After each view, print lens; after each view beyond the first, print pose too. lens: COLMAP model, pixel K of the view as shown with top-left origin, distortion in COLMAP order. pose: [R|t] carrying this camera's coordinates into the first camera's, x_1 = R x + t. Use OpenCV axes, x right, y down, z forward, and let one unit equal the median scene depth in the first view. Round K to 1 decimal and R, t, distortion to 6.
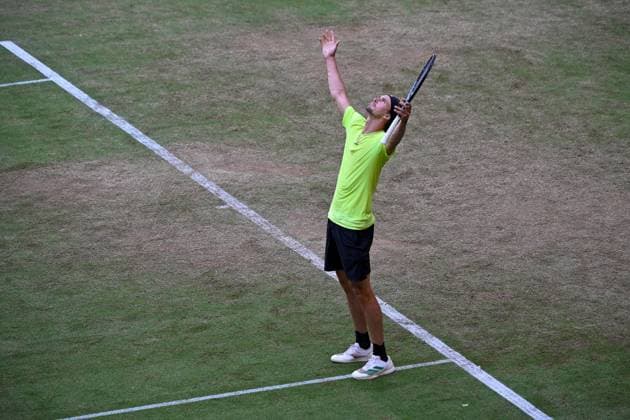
lens RADIAL K [[2190.4, 0, 314.5], [0, 2190.4, 210.2], [0, 0, 1]] dist [0.194129, 0.000000]
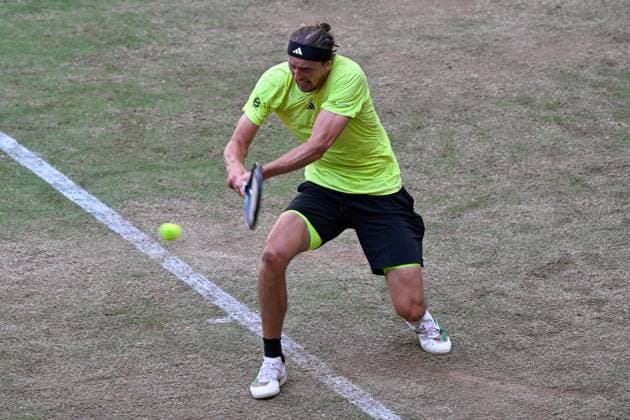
lens RADIAL K [[2190.4, 0, 313.8], [0, 2190.4, 214.9], [0, 0, 1]] dist [0.194129, 0.000000]
pose [[0.999901, 0.011528, 0.008049, -0.023341], [-0.011615, 0.999874, 0.010787, -0.033792], [-0.007924, -0.010880, 0.999909, 0.455098]]
